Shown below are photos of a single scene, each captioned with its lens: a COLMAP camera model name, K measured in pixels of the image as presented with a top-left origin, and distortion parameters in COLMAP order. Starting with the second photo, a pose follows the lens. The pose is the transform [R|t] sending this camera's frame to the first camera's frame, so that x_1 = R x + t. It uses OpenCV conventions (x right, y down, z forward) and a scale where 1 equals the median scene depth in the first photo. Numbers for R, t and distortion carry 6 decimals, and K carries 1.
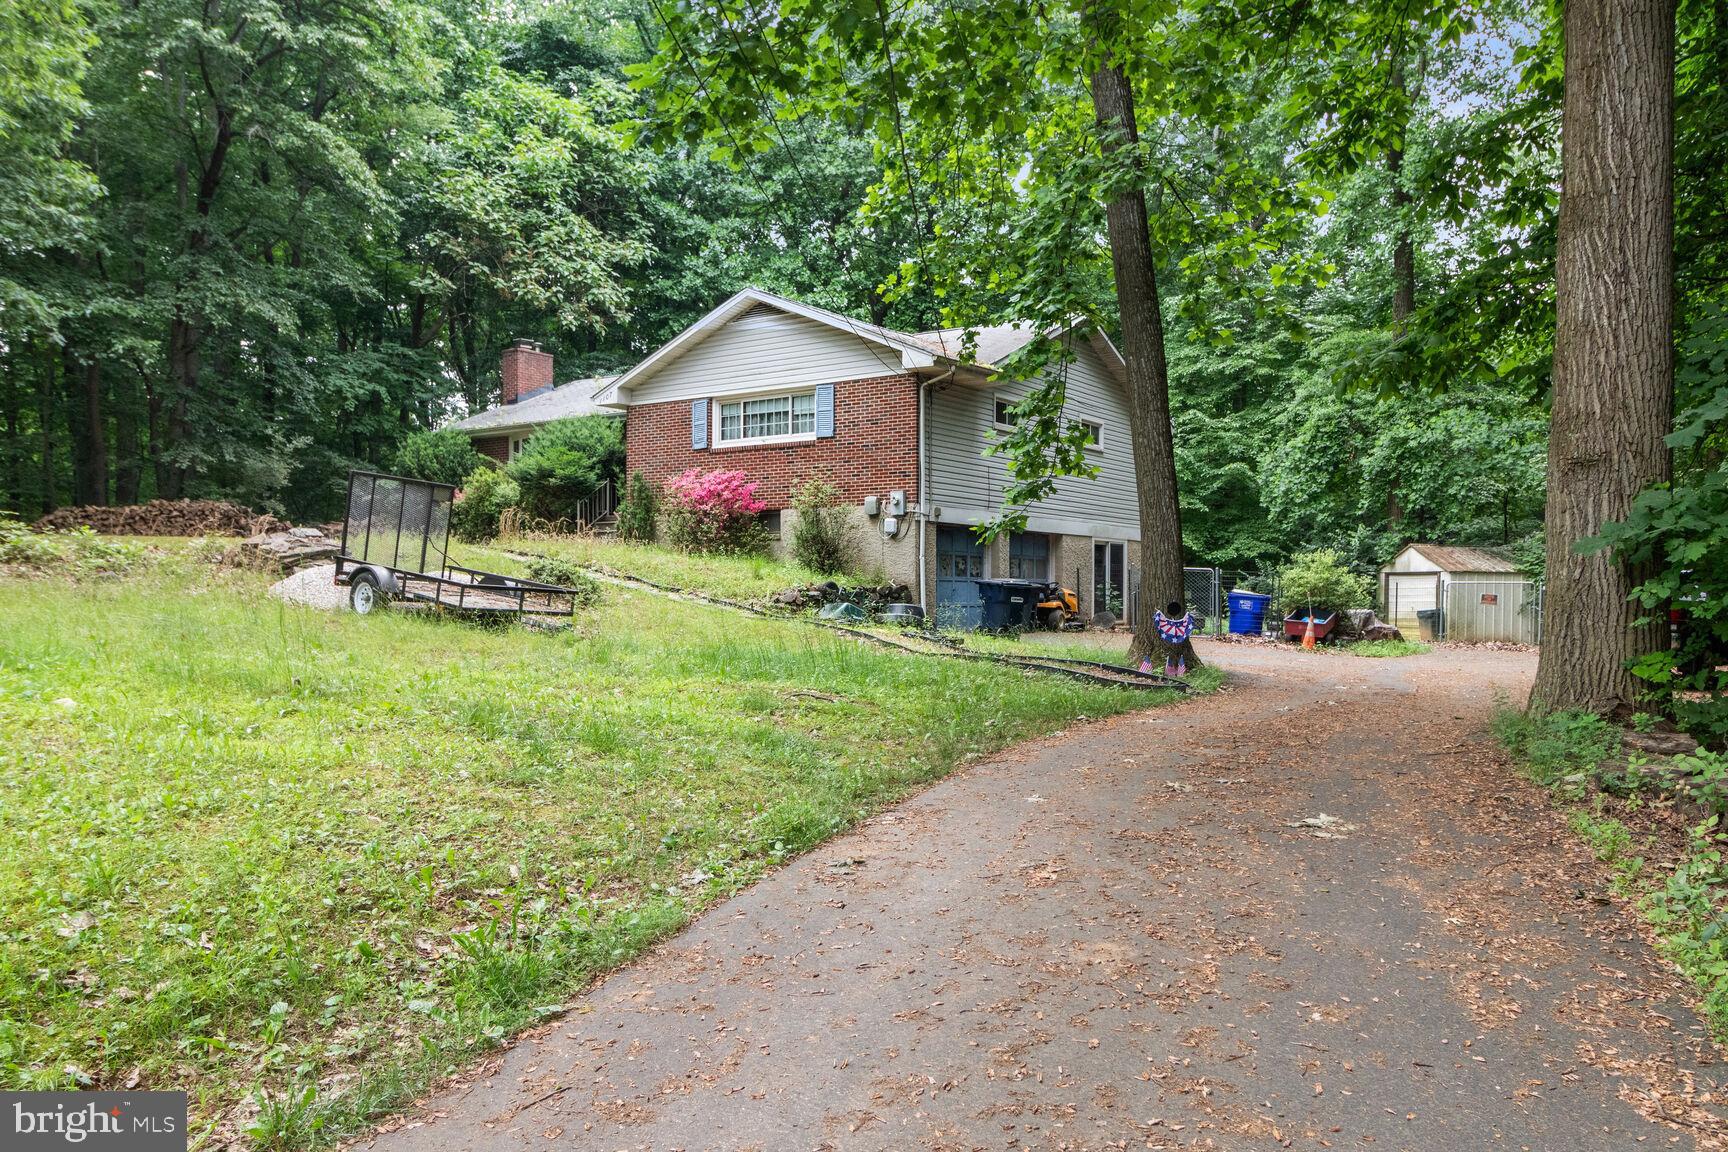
lens RADIAL K [[1337.6, 0, 866.0], [0, 1337.6, 576.7], [0, 0, 1]] dist [0.003808, 0.000336]
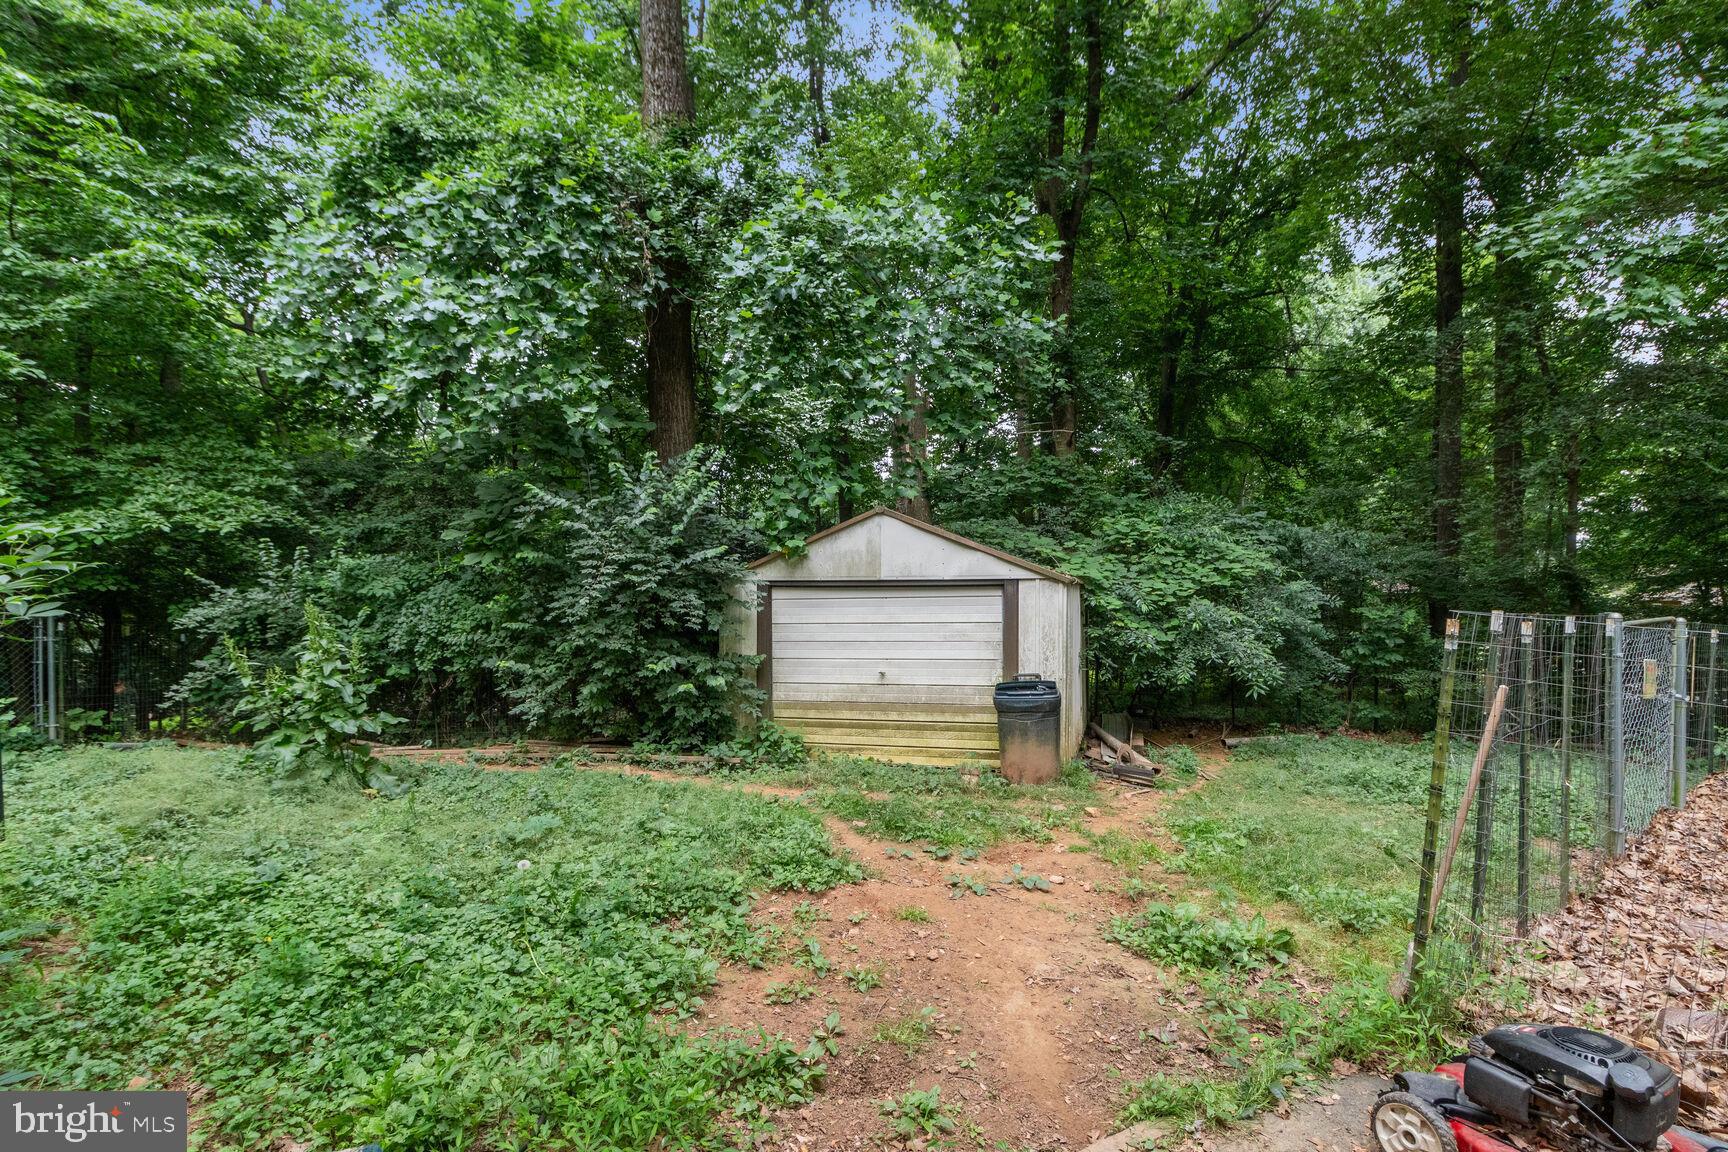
lens RADIAL K [[804.0, 0, 866.4], [0, 804.0, 576.2], [0, 0, 1]] dist [0.001632, 0.000156]
pose [[0.400519, -0.016687, 0.916137, 0.190894], [0.004323, 0.999857, 0.016322, -0.007929], [-0.916278, -0.002577, 0.400534, 0.878338]]
